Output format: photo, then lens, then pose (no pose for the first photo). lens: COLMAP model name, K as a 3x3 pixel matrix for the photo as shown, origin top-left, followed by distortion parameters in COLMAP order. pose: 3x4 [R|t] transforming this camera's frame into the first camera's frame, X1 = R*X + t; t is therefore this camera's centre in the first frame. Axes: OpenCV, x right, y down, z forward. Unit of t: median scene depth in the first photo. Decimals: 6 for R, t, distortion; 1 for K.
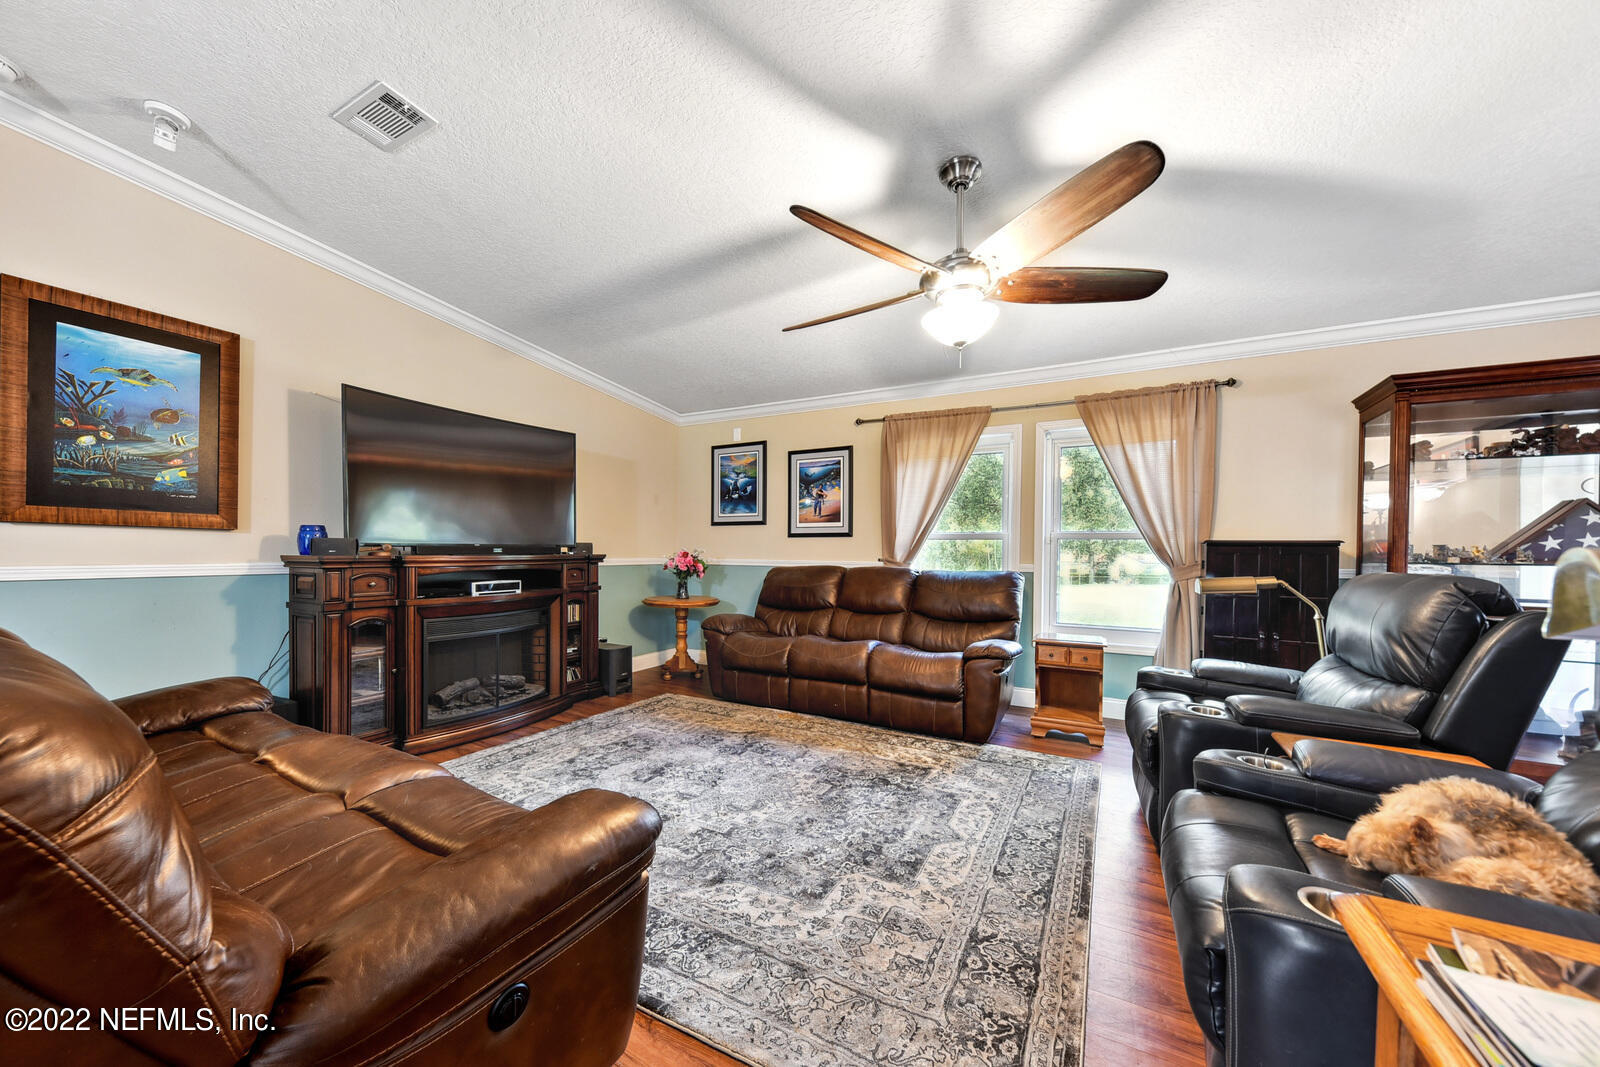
lens RADIAL K [[590.5, 0, 779.8], [0, 590.5, 558.7], [0, 0, 1]] dist [0.002363, -0.000937]
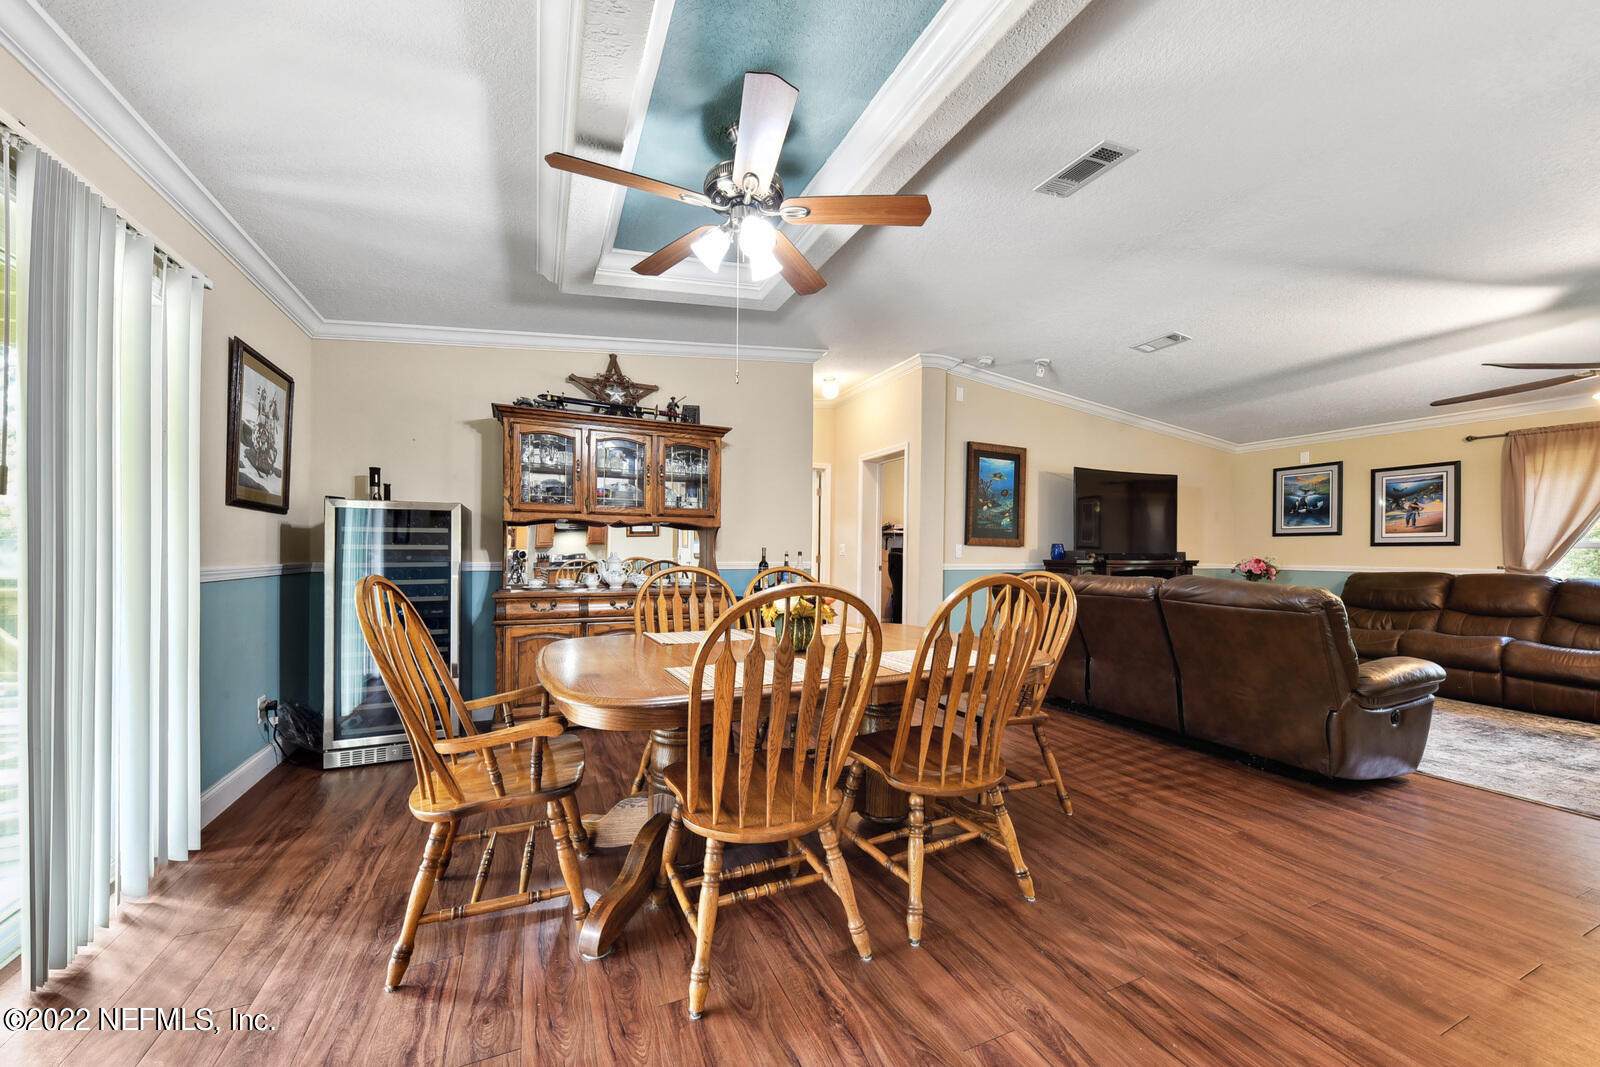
lens RADIAL K [[590.5, 0, 784.4], [0, 590.5, 553.7], [0, 0, 1]] dist [0.002363, -0.000937]
pose [[0.798097, 0.000423, -0.602529, -0.225720], [-0.010793, 0.999849, -0.013595, 0.005963], [0.602432, 0.017353, 0.797981, -0.643881]]
